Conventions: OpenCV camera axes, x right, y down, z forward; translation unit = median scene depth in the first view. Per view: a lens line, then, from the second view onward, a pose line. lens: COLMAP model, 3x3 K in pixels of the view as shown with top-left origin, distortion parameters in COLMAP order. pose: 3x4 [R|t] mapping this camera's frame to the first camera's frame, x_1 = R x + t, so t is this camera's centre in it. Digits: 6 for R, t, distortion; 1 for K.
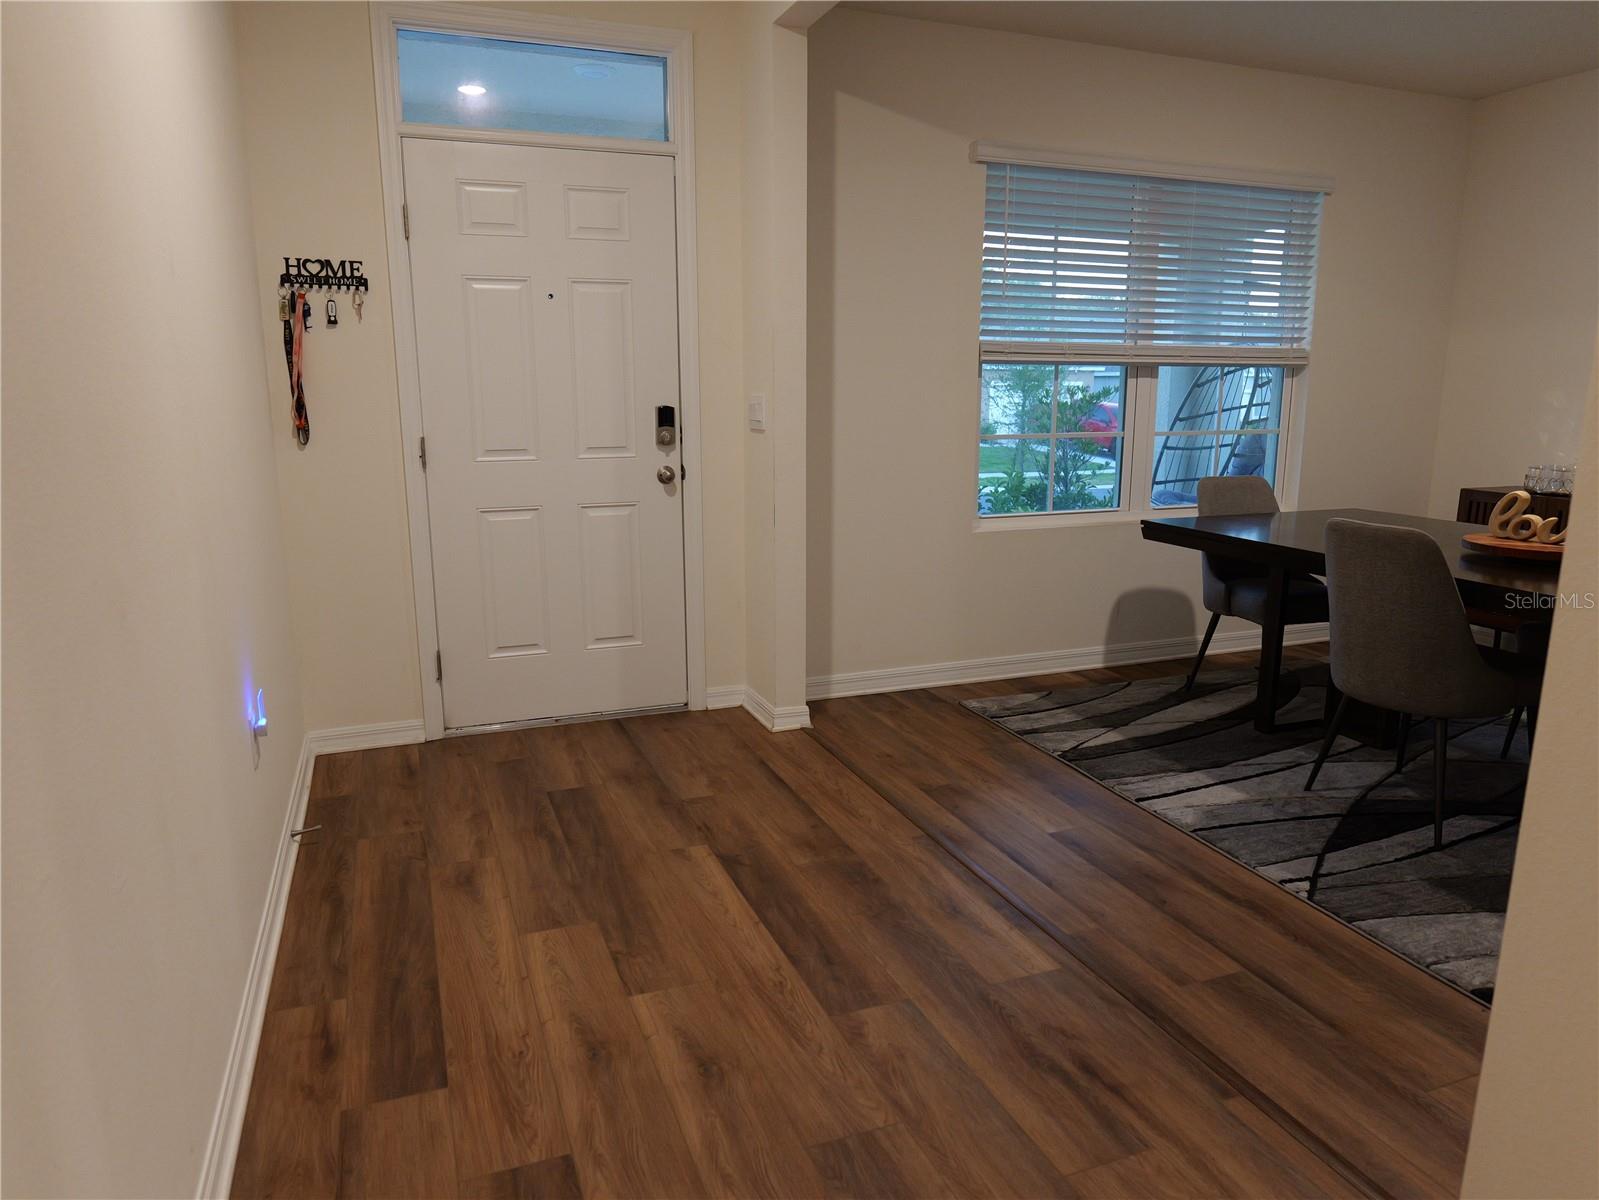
lens RADIAL K [[1050.3, 0, 800.3], [0, 1050.3, 599.2], [0, 0, 1]] dist [-0.028752, 0.015758]
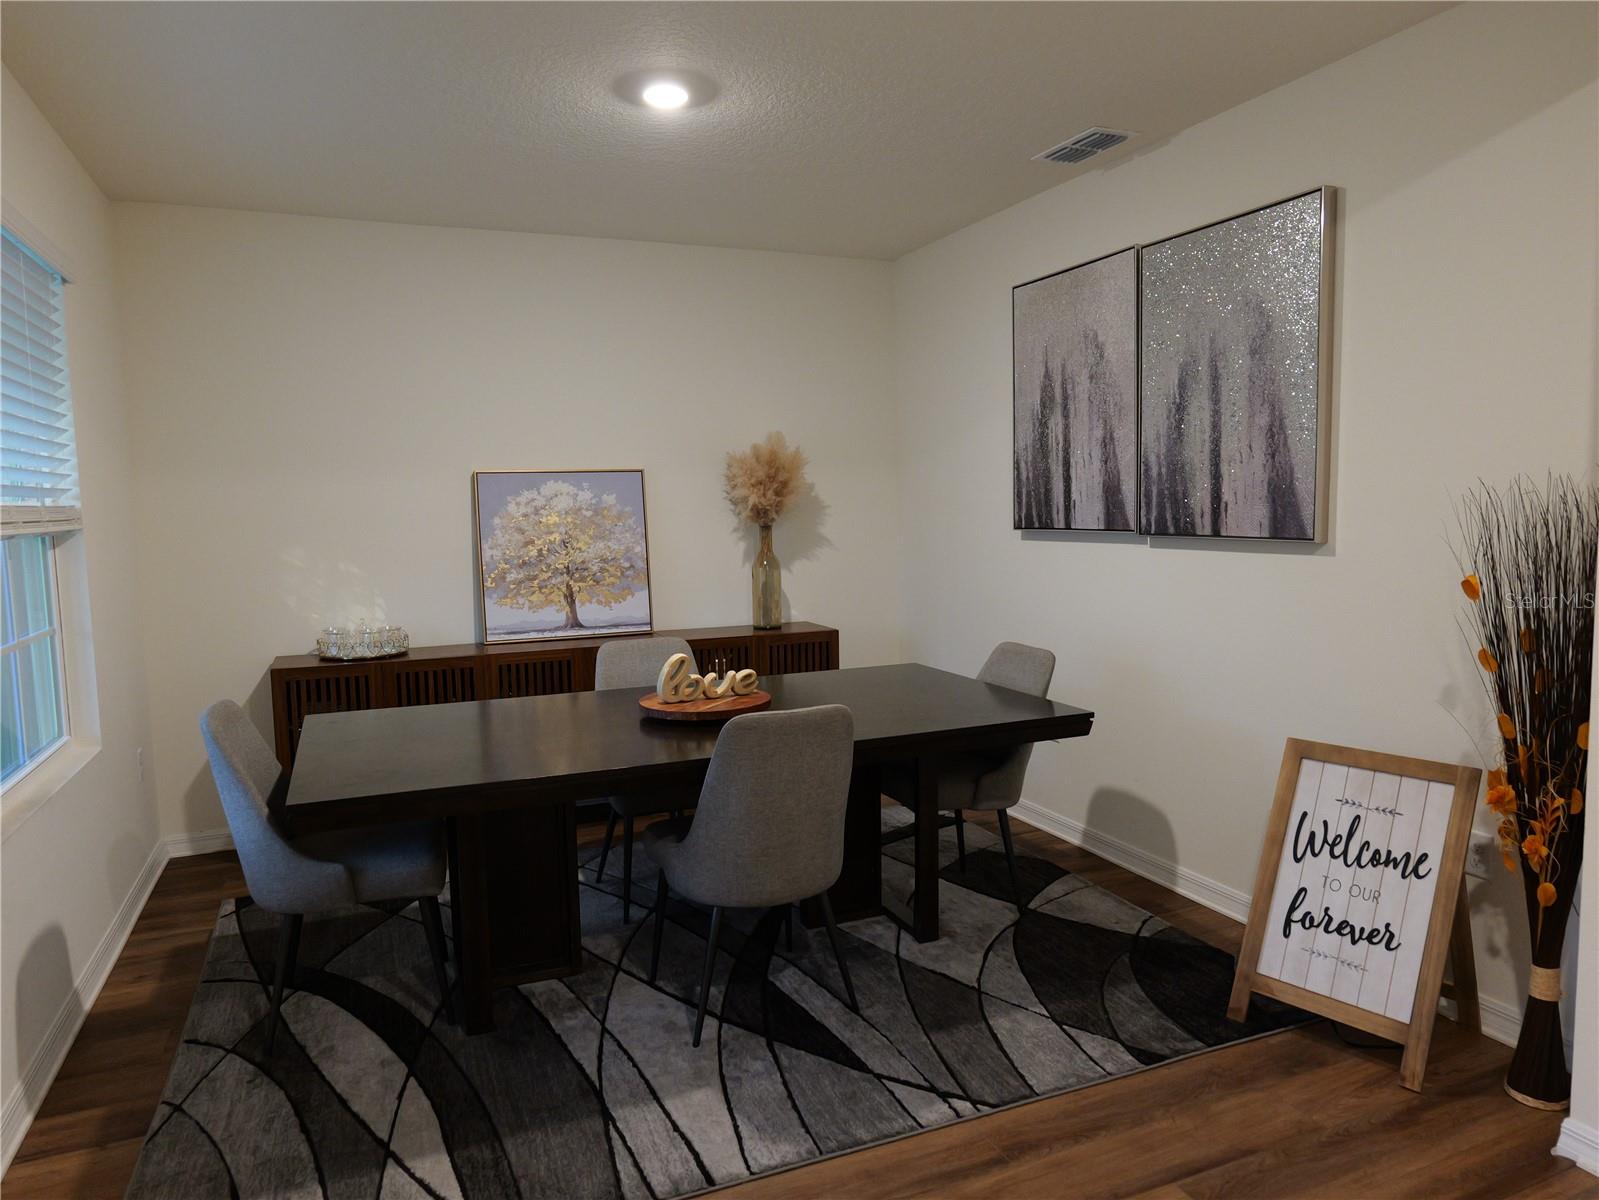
lens RADIAL K [[1050.3, 0, 798.0], [0, 1050.3, 601.3], [0, 0, 1]] dist [-0.028752, 0.015758]
pose [[-0.044244, -0.093053, 0.994678, -0.250524], [0.216445, 0.971111, 0.100476, -0.182171], [-0.975292, 0.219739, -0.022825, 0.713284]]
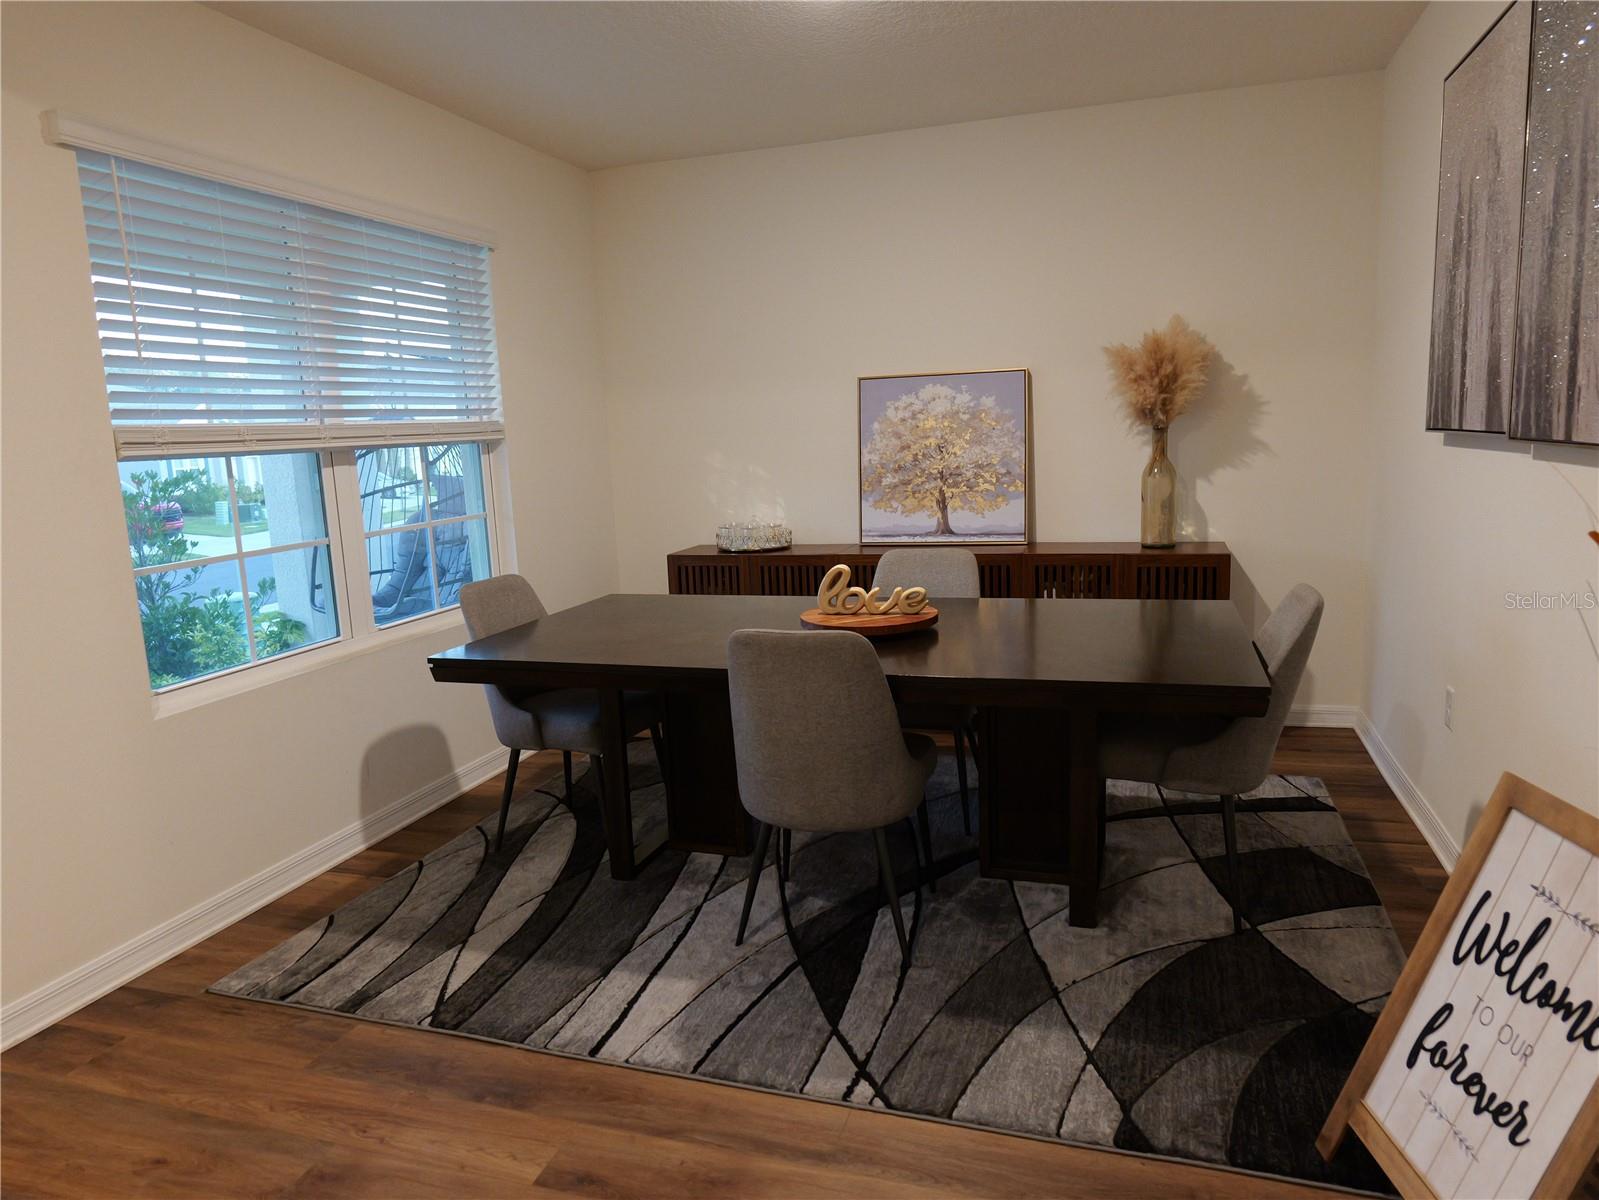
lens RADIAL K [[1050.3, 0, 800.6], [0, 1050.3, 602.9], [0, 0, 1]] dist [-0.028752, 0.015758]
pose [[0.624385, -0.156976, 0.765181, -0.073697], [0.196636, 0.979639, 0.040518, -0.092467], [-0.755962, 0.125163, 0.642539, 0.315384]]
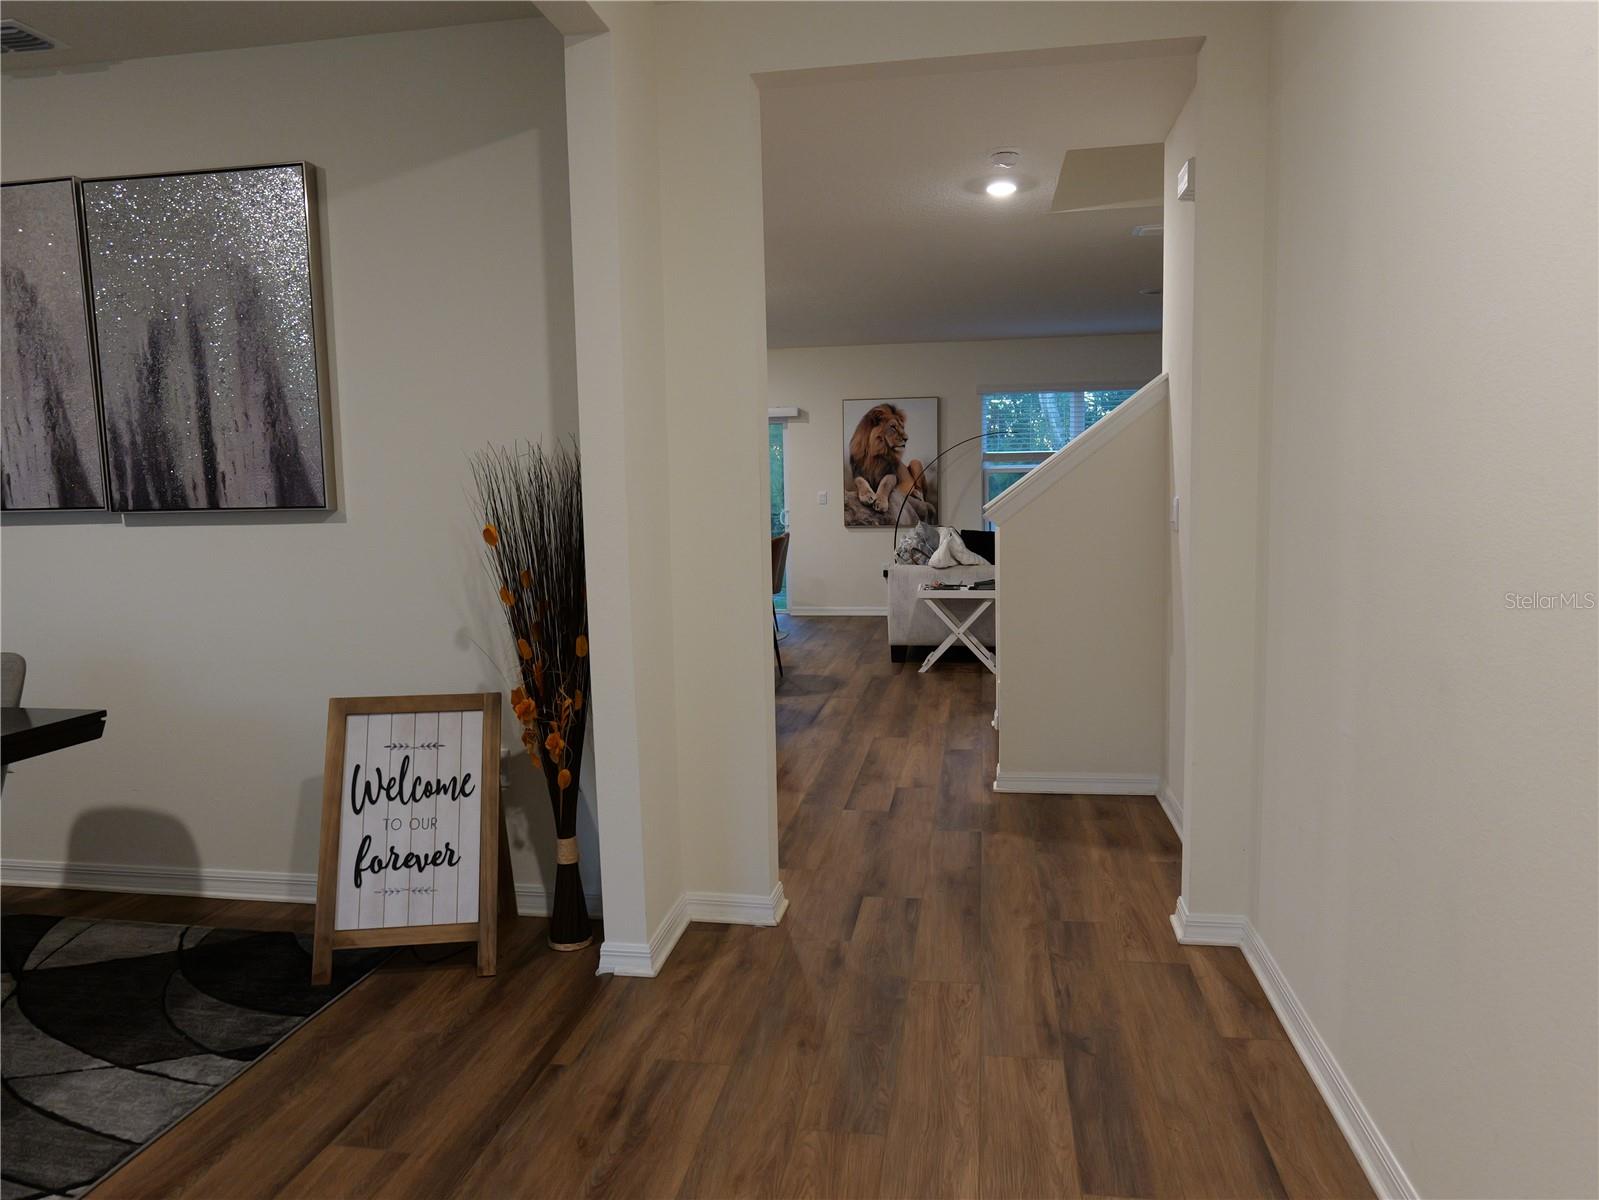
lens RADIAL K [[1050.3, 0, 814.1], [0, 1050.3, 611.1], [0, 0, 1]] dist [-0.028752, 0.015758]
pose [[-0.867404, -0.040335, 0.495968, -0.216428], [0.117238, 0.952086, 0.282468, -0.171989], [-0.483597, 0.303160, -0.821114, 0.809819]]
